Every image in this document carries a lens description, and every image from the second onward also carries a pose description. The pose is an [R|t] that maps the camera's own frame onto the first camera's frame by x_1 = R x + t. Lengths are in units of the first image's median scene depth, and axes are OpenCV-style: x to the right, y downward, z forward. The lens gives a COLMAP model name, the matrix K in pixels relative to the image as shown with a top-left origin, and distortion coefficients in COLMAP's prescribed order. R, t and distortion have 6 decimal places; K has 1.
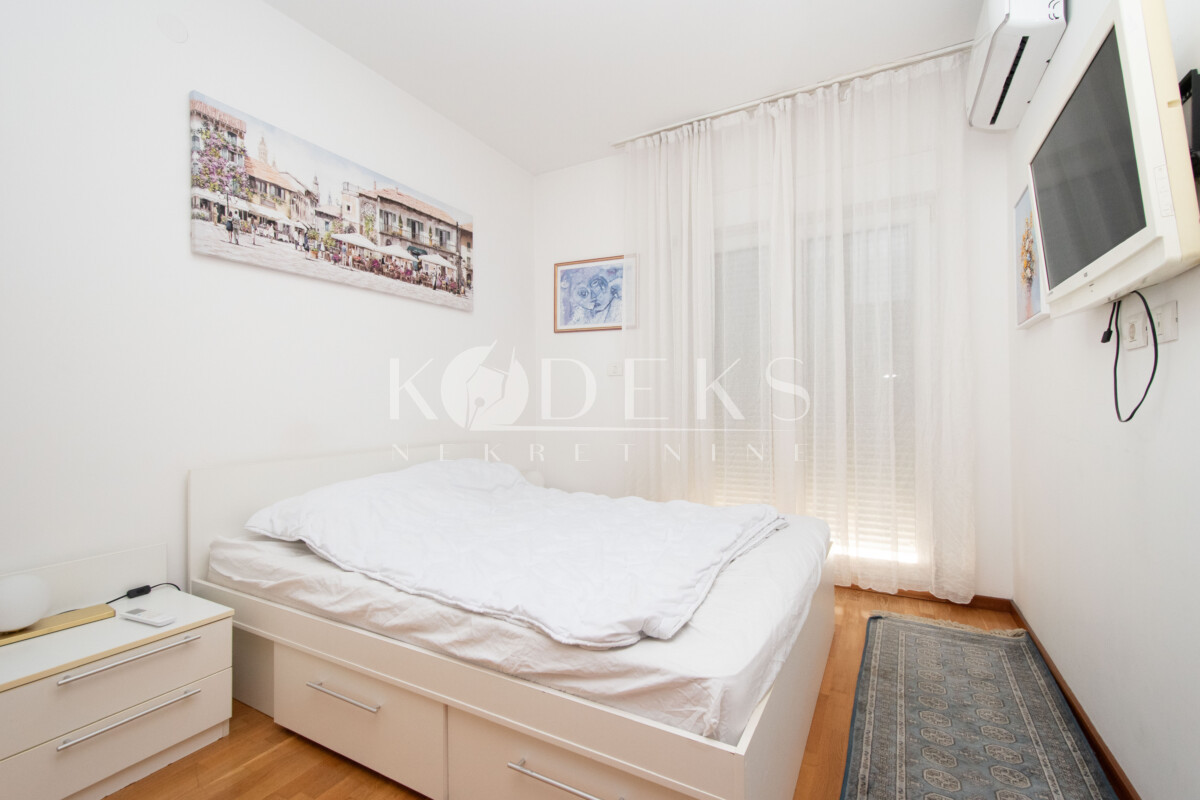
lens RADIAL K [[530.2, 0, 596.6], [0, 530.2, 399.9], [0, 0, 1]] dist [0.012584, -0.003513]
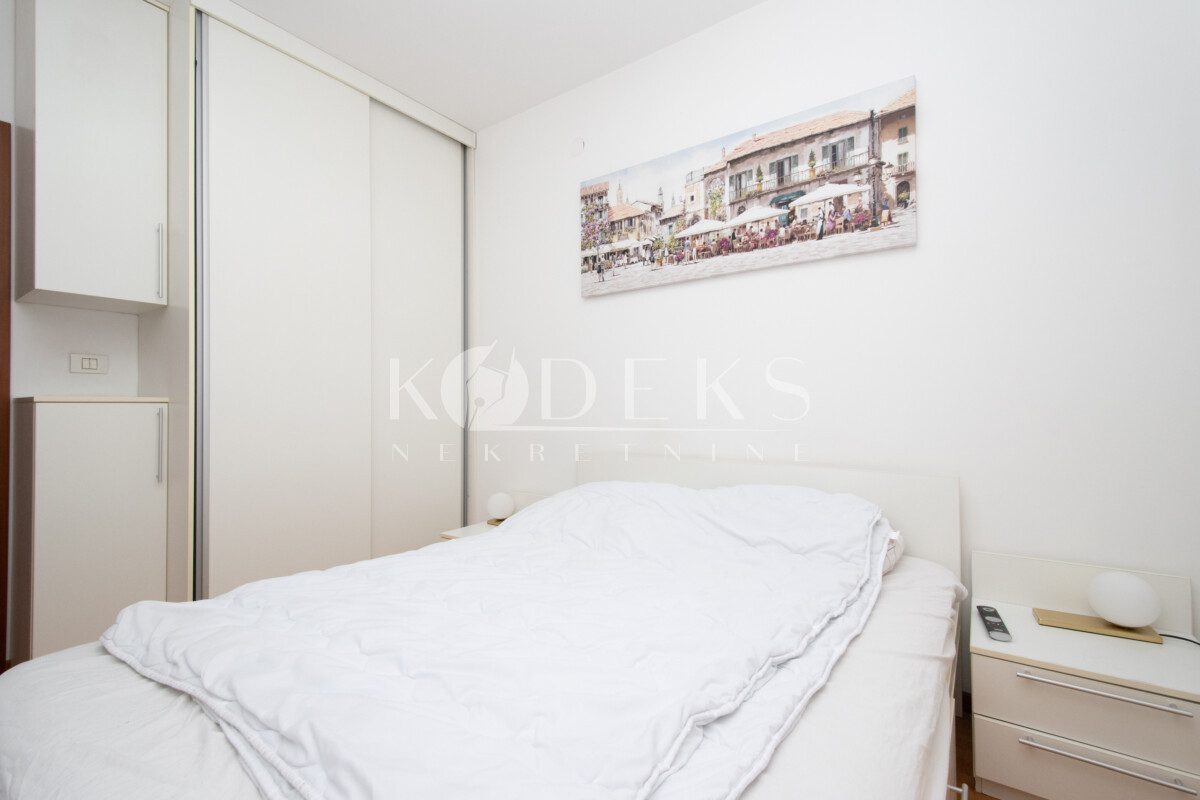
lens RADIAL K [[530.2, 0, 592.8], [0, 530.2, 402.5], [0, 0, 1]] dist [0.012584, -0.003513]
pose [[-0.139403, -0.008831, -0.990196, 0.459525], [0.003111, 0.999951, -0.009355, 0.007852], [0.990231, -0.004384, -0.139369, 0.907434]]
